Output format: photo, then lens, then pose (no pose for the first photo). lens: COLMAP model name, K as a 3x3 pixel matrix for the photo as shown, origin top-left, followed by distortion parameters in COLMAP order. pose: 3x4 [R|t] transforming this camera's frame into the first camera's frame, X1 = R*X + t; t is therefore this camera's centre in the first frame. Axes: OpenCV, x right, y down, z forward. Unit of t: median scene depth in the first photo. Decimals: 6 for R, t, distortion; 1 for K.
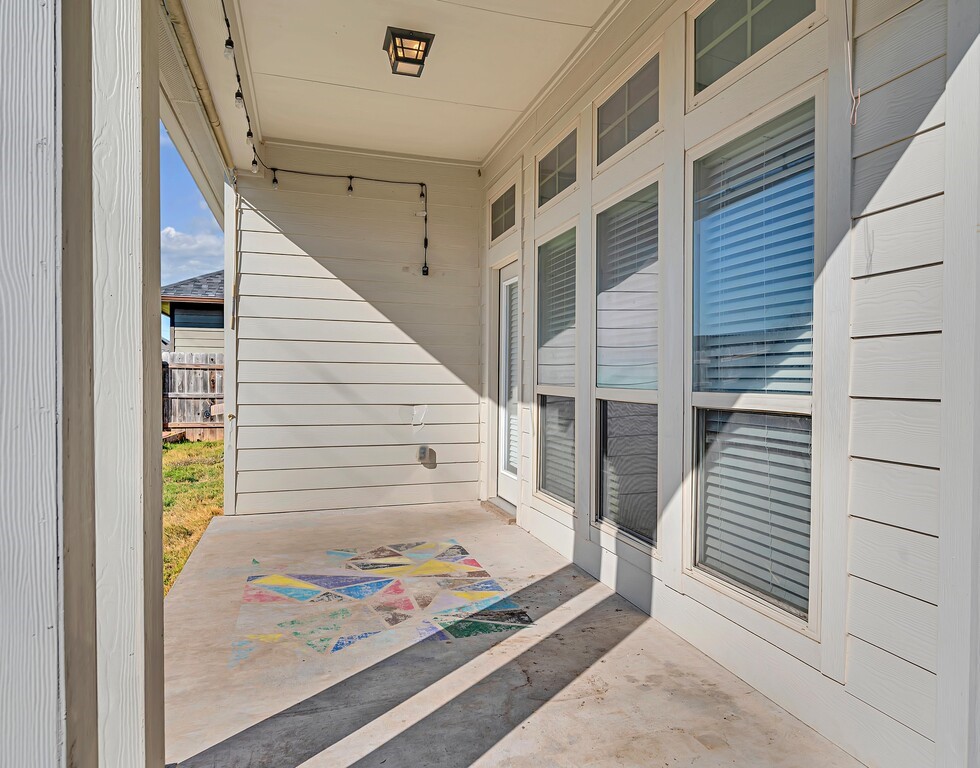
lens RADIAL K [[628.7, 0, 491.2], [0, 628.7, 383.7], [0, 0, 1]] dist [0.000460, 0.000043]
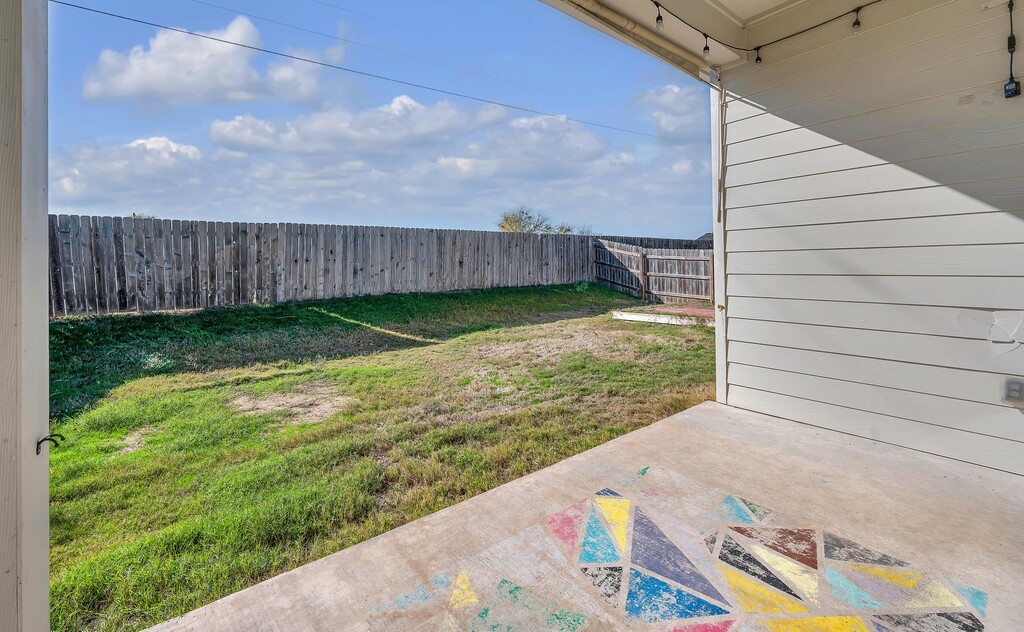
lens RADIAL K [[409.4, 0, 541.9], [0, 409.4, 264.0], [0, 0, 1]] dist [-0.000750, -0.000134]
pose [[0.372538, -0.022221, -0.927751, 0.123408], [0.004951, 0.999747, -0.021957, -0.006597], [0.928004, 0.003587, 0.372554, 0.603719]]
